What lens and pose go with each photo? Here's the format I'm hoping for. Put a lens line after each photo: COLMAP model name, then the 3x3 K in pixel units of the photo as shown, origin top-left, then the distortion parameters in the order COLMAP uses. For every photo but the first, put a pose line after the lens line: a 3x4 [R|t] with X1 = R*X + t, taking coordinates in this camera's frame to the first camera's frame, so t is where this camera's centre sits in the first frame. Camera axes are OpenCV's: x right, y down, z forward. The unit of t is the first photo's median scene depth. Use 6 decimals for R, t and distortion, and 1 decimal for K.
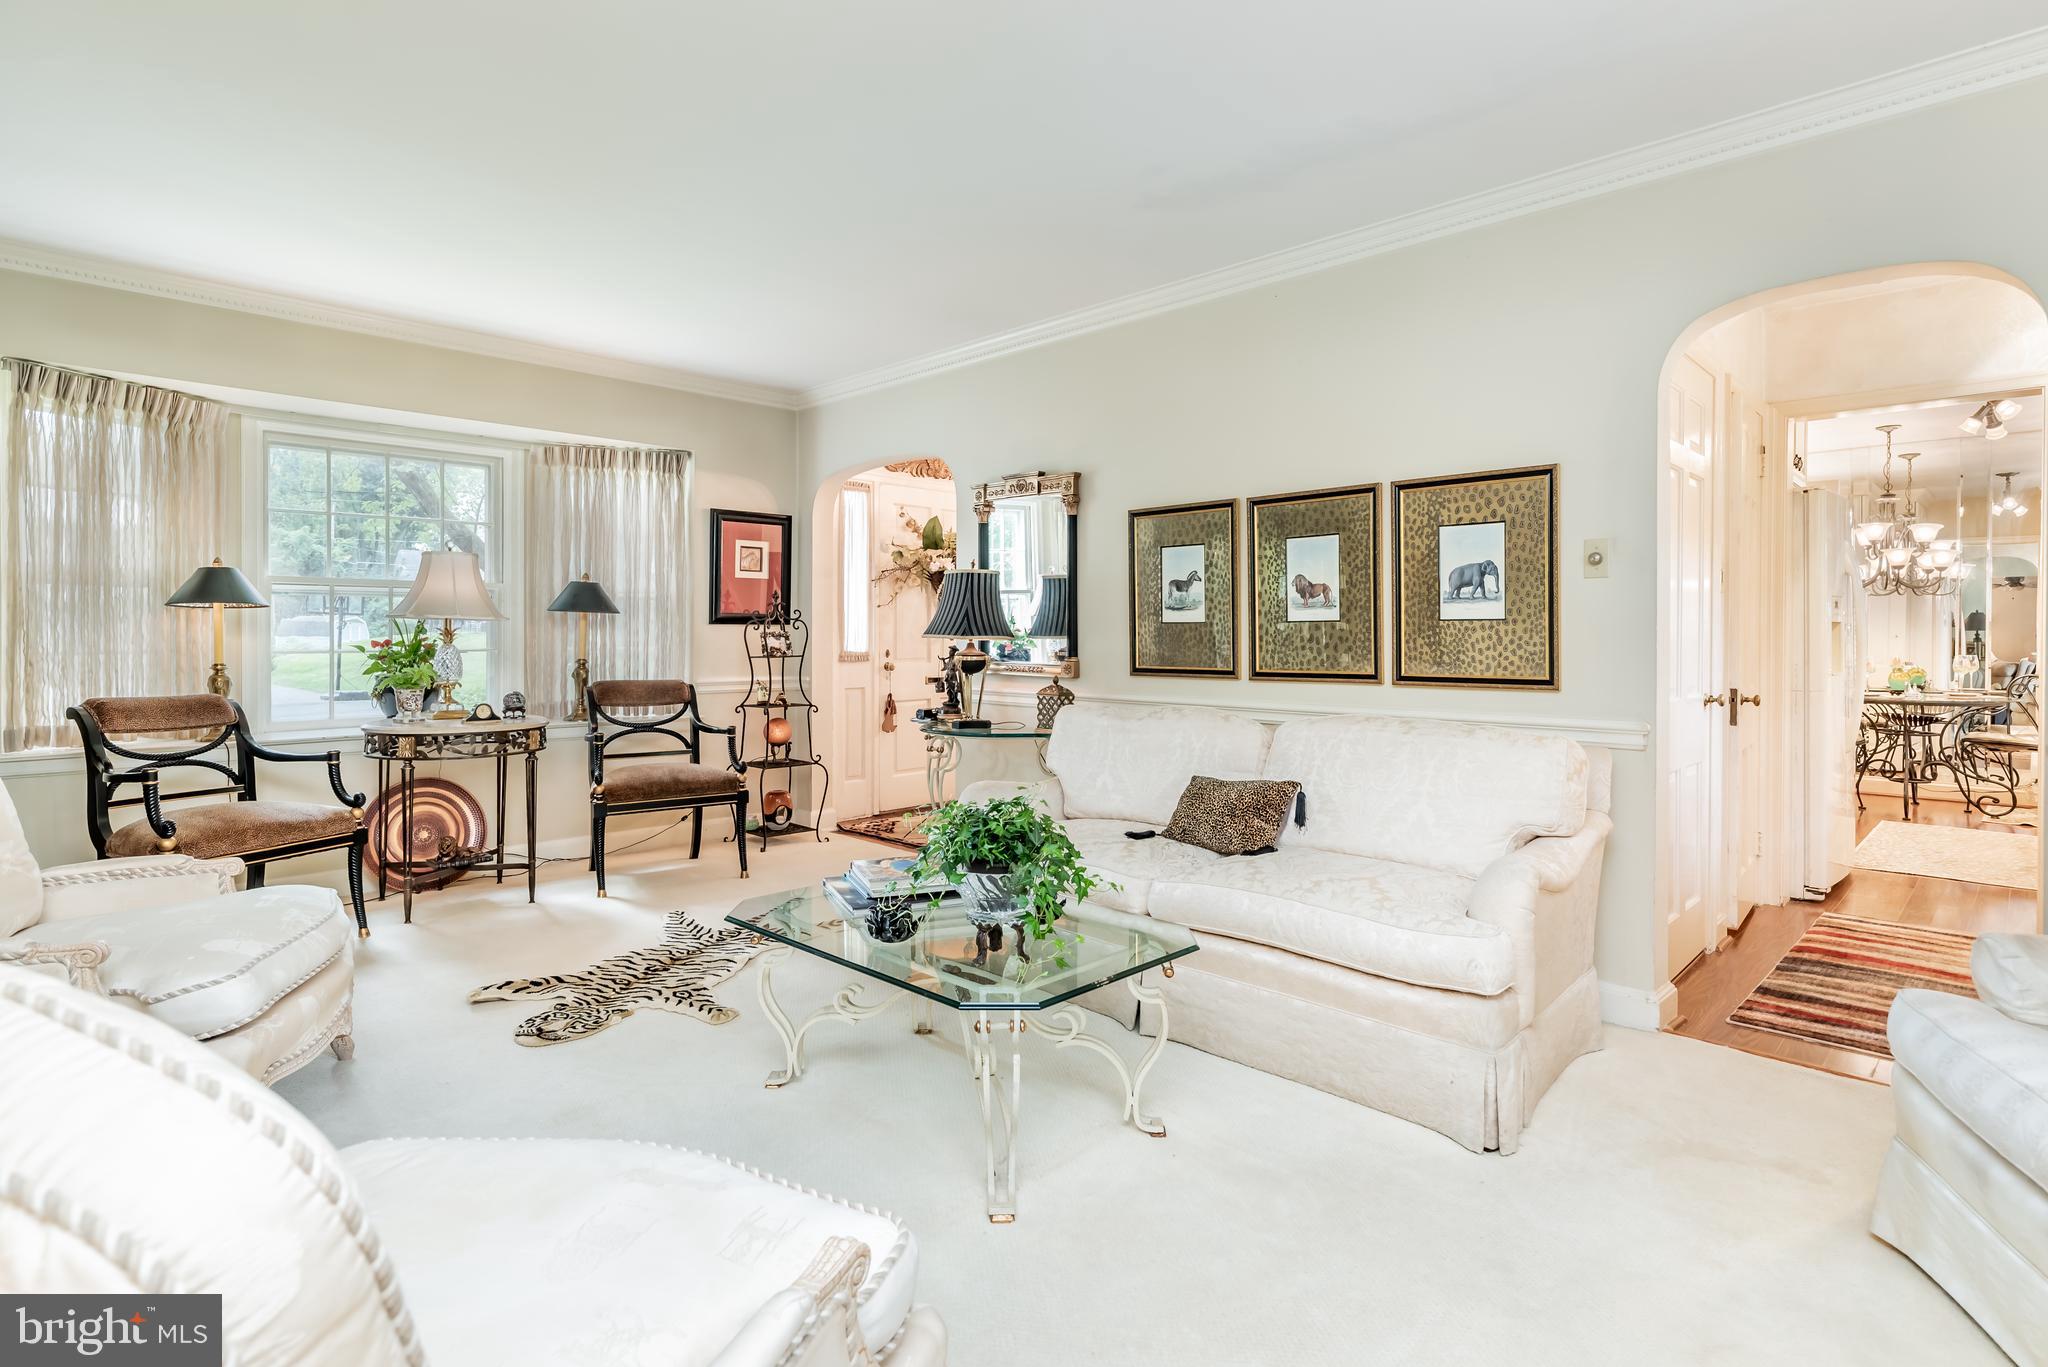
lens RADIAL K [[1004.1, 0, 1037.2], [0, 1004.1, 672.1], [0, 0, 1]] dist [-0.000383, 0.000409]
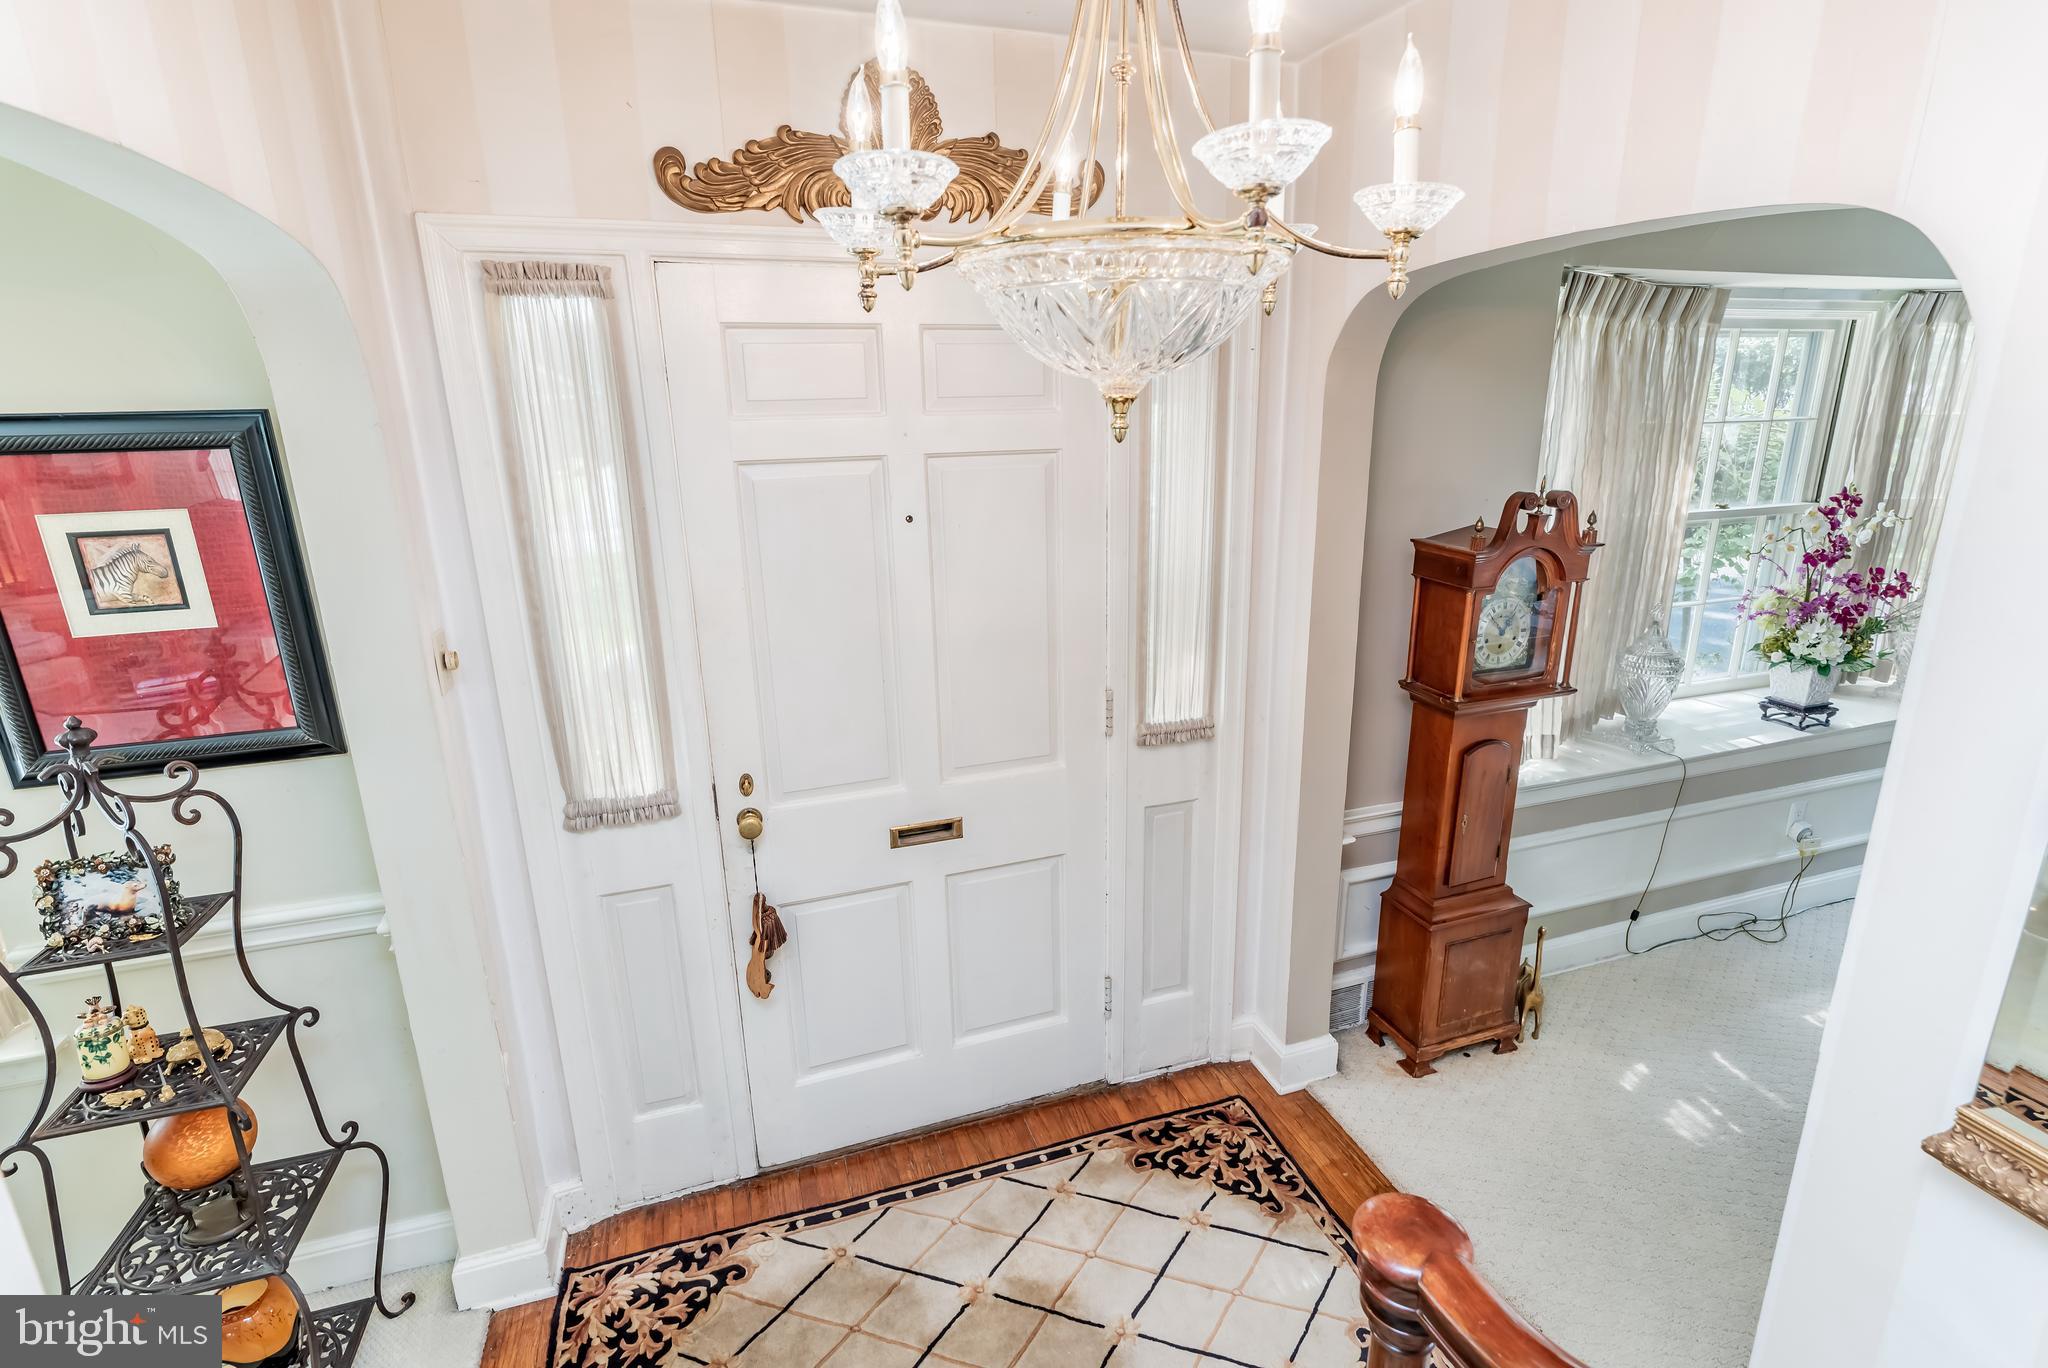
lens RADIAL K [[985.4, 0, 1027.3], [0, 985.4, 715.1], [0, 0, 1]] dist [-0.003567, -0.000486]
pose [[0.894725, 0.115100, -0.431531, 0.086367], [-0.000554, 0.966506, 0.256643, -0.133871], [0.446617, -0.229386, 0.864821, 0.773357]]
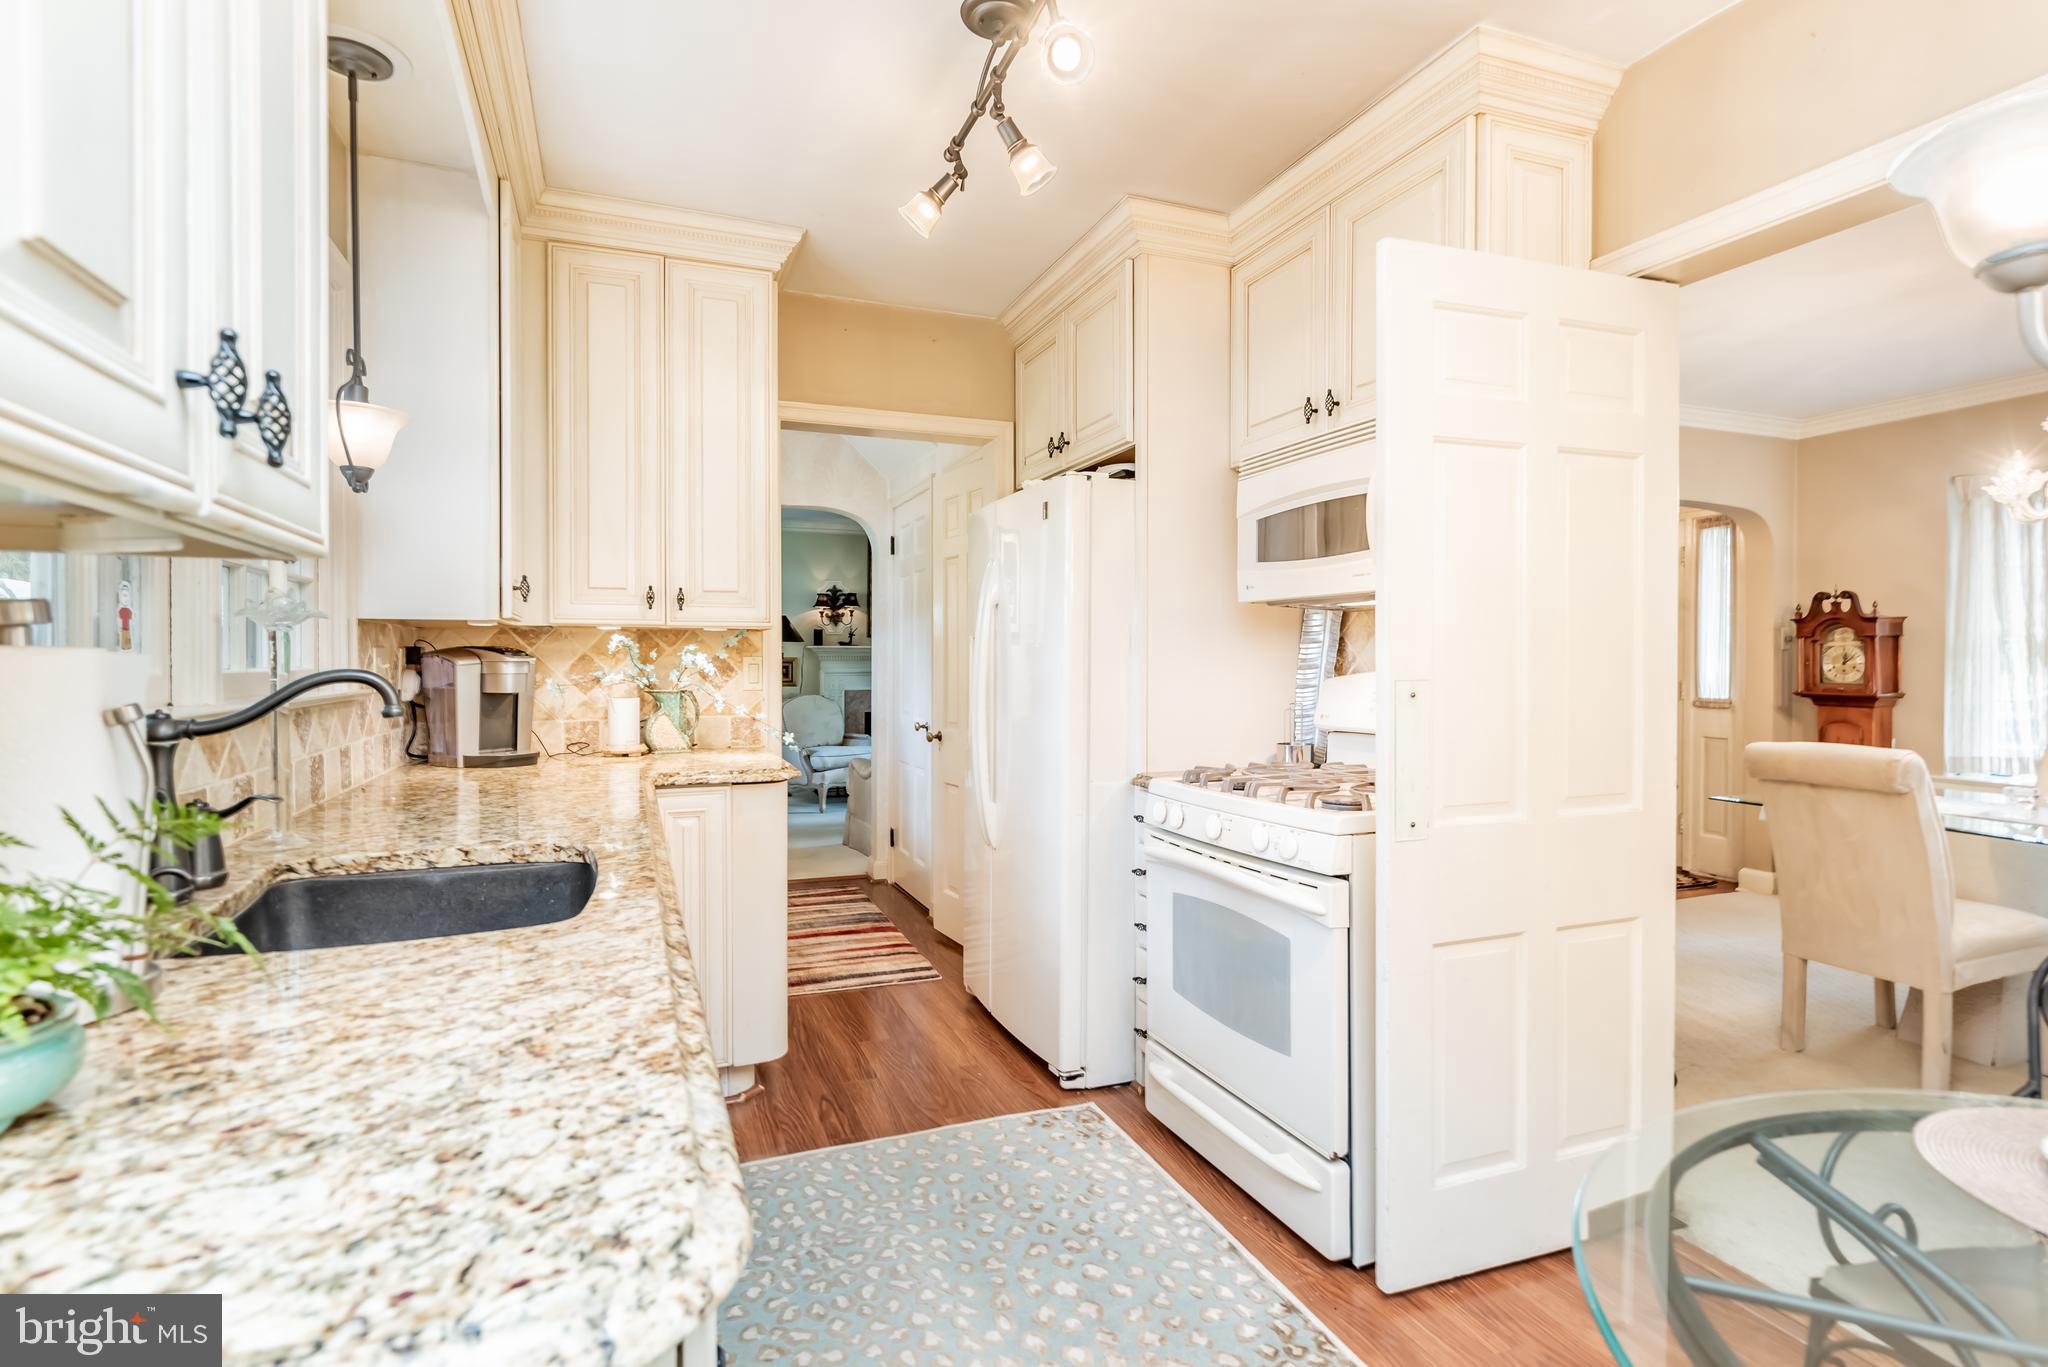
lens RADIAL K [[1004.1, 0, 1037.2], [0, 1004.1, 672.1], [0, 0, 1]] dist [-0.000383, 0.000409]
pose [[-0.395340, 0.011817, -0.918459, 1.084035], [-0.035434, 0.998977, 0.028105, -0.055599], [0.917851, 0.043656, -0.394517, 0.939894]]
